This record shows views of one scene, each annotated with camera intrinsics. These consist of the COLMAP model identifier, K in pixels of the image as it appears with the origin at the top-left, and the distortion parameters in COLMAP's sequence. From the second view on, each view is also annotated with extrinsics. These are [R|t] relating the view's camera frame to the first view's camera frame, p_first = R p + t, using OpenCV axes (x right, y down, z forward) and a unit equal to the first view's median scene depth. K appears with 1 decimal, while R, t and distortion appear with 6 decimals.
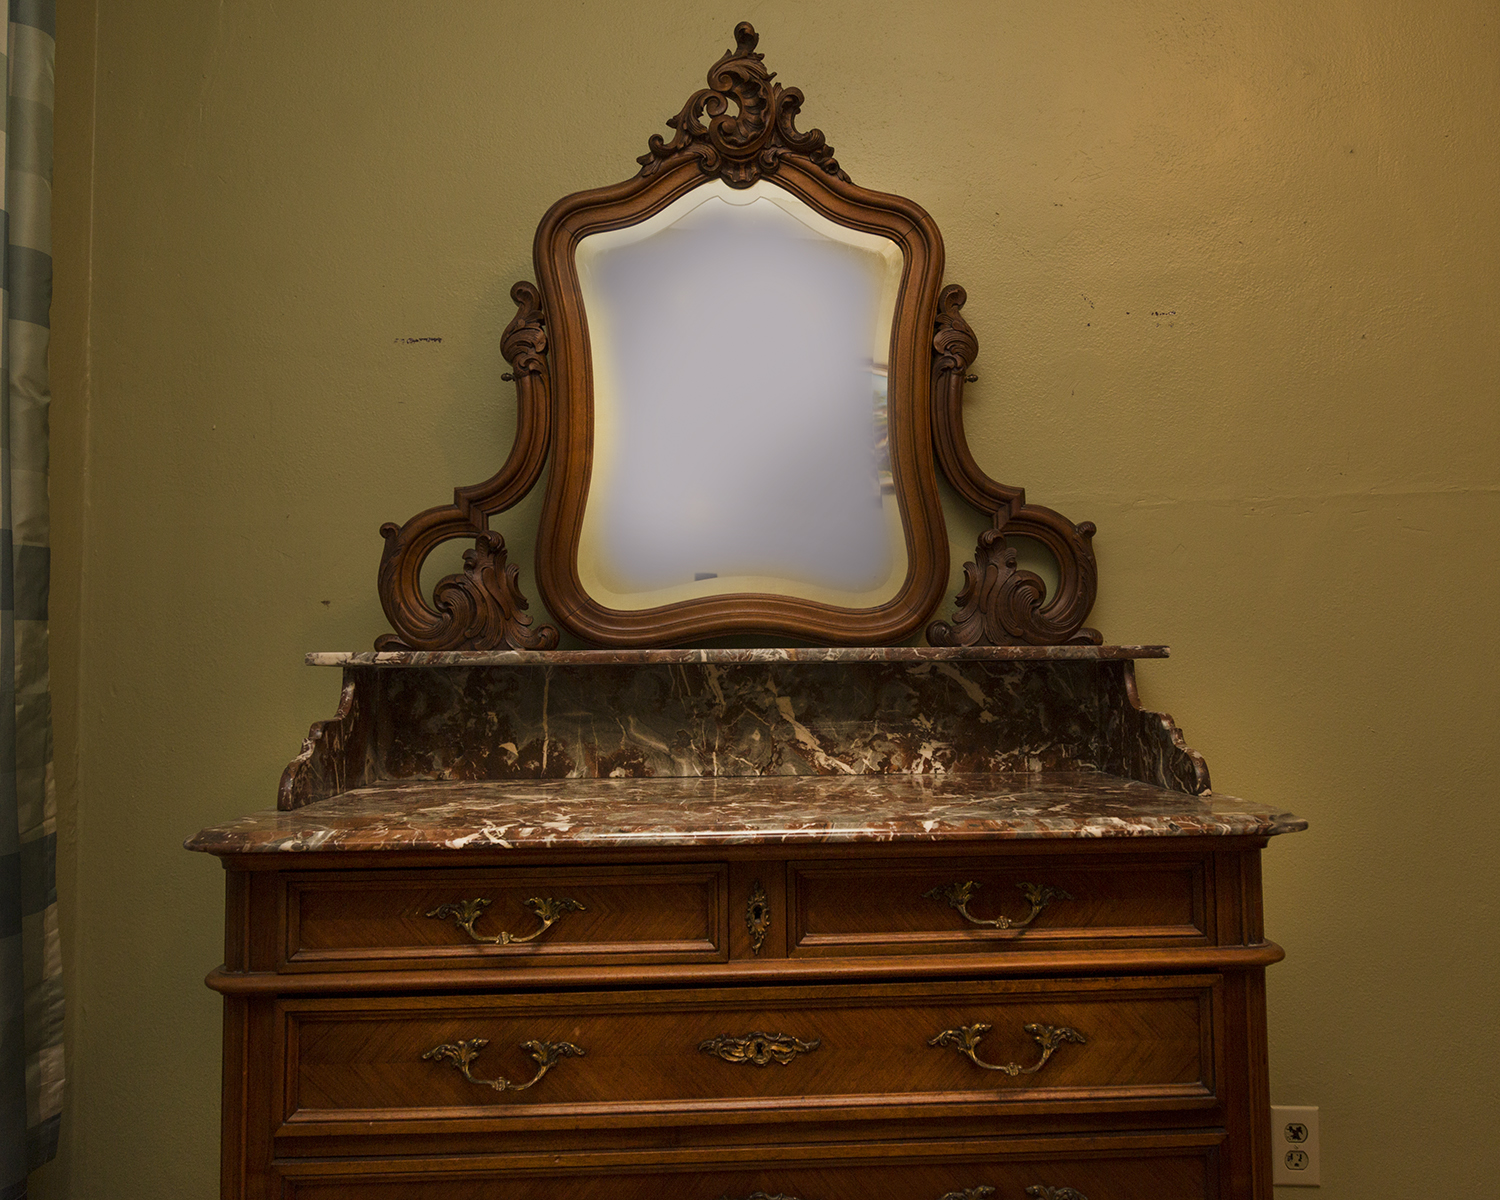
lens RADIAL K [[1213.1, 0, 784.6], [0, 1213.1, 585.1], [0, 0, 1]] dist [-0.005201, 0.002518]
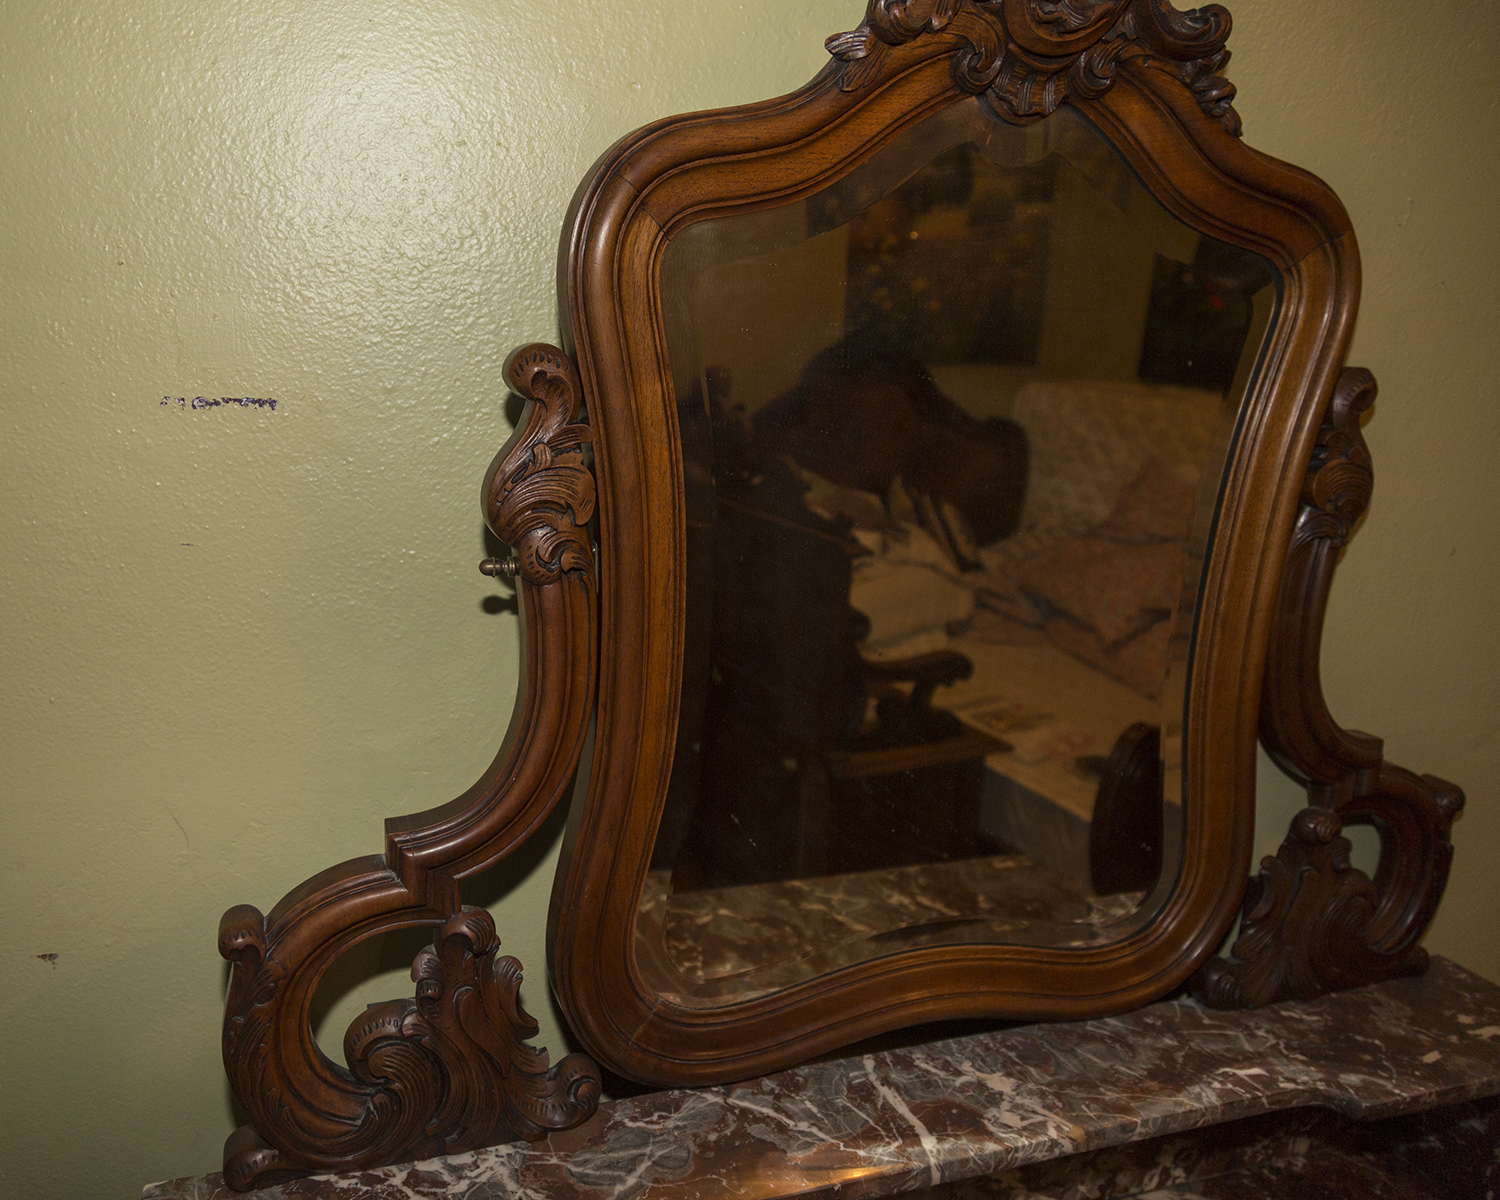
lens RADIAL K [[1166.0, 0, 632.9], [0, 1166.0, 621.7], [0, 0, 1]] dist [-0.018119, 0.019962]
pose [[0.969050, -0.018882, 0.246142, -0.287915], [-0.058924, 0.950559, 0.304901, -0.287063], [-0.239730, -0.309968, 0.920027, 0.612469]]
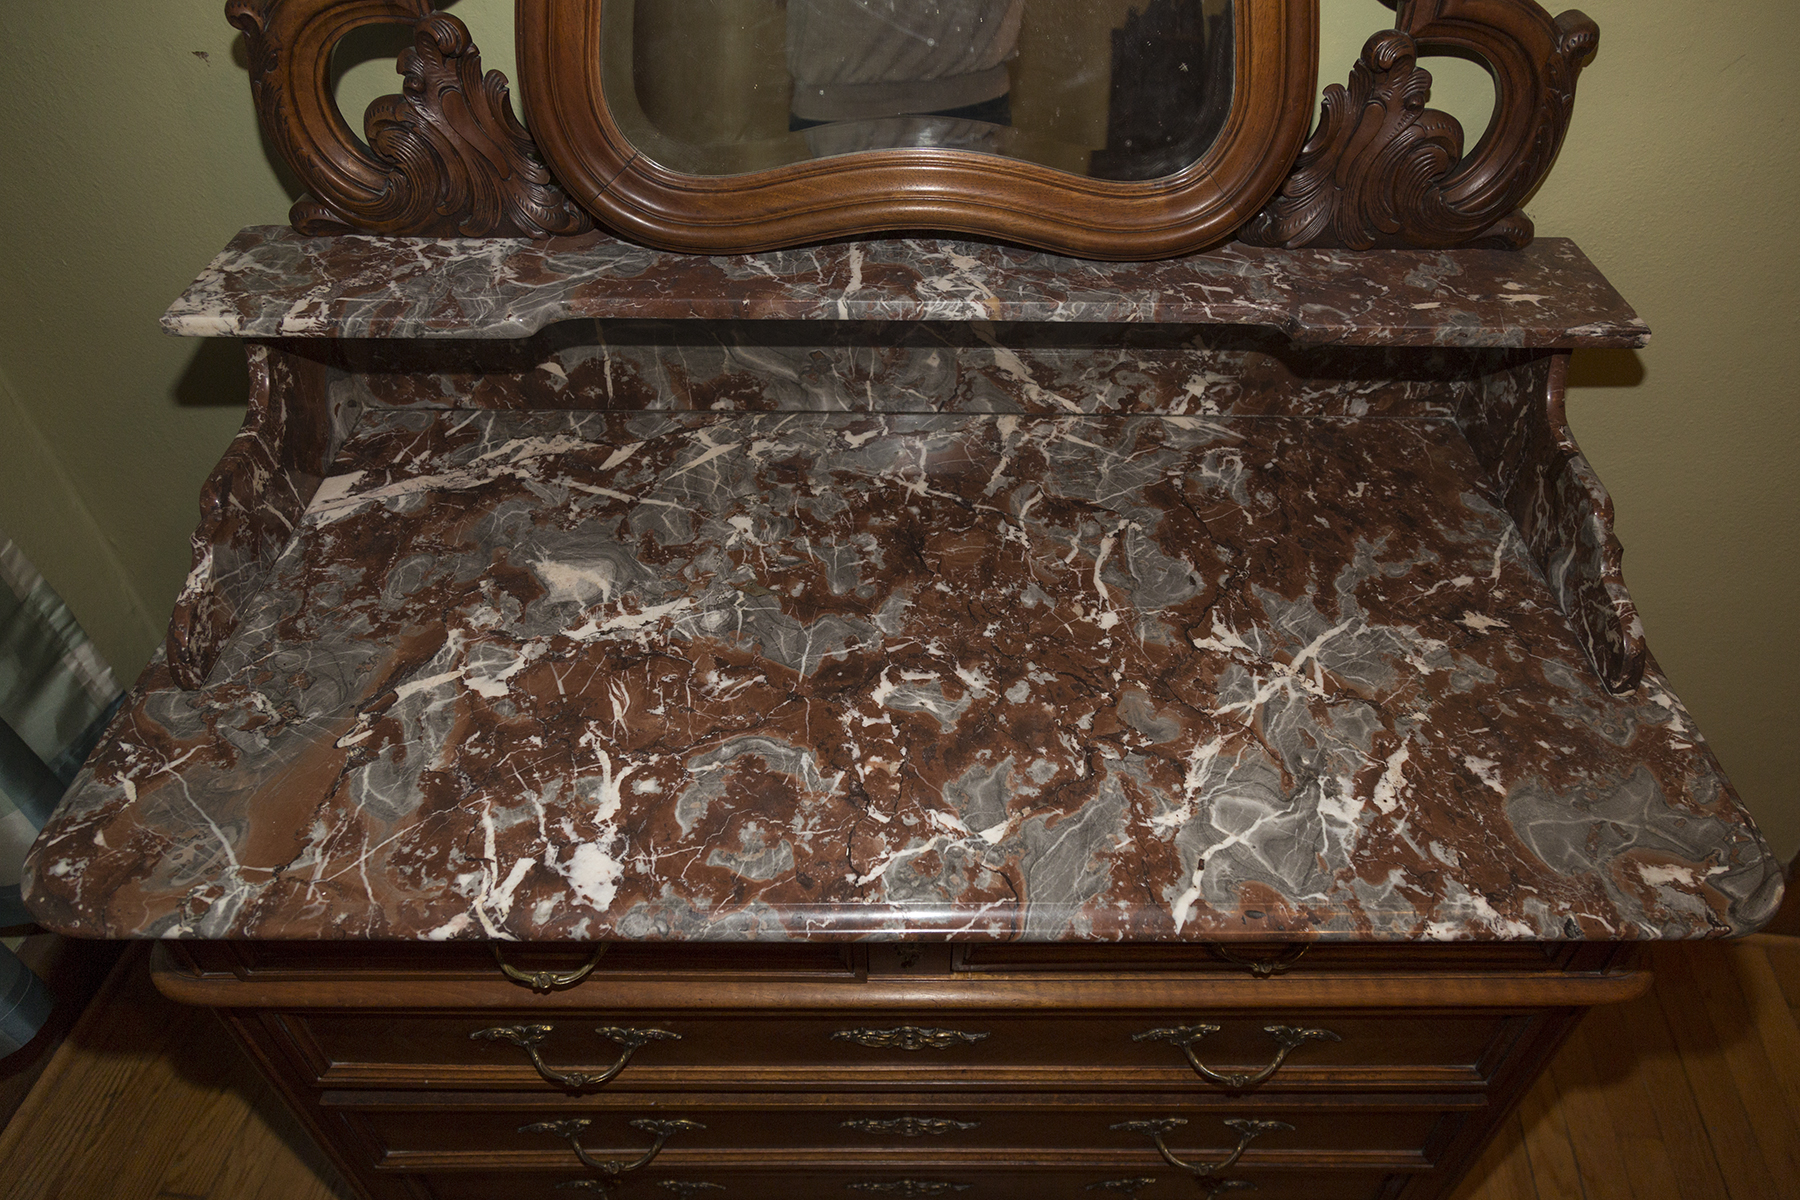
lens RADIAL K [[1223.2, 0, 940.6], [0, 1223.2, 573.0], [0, 0, 1]] dist [-0.011045, 0.003683]
pose [[0.998432, 0.053739, -0.015698, -0.003570], [-0.026246, 0.696973, 0.716616, -0.259731], [0.049452, -0.715080, 0.697291, 0.471481]]
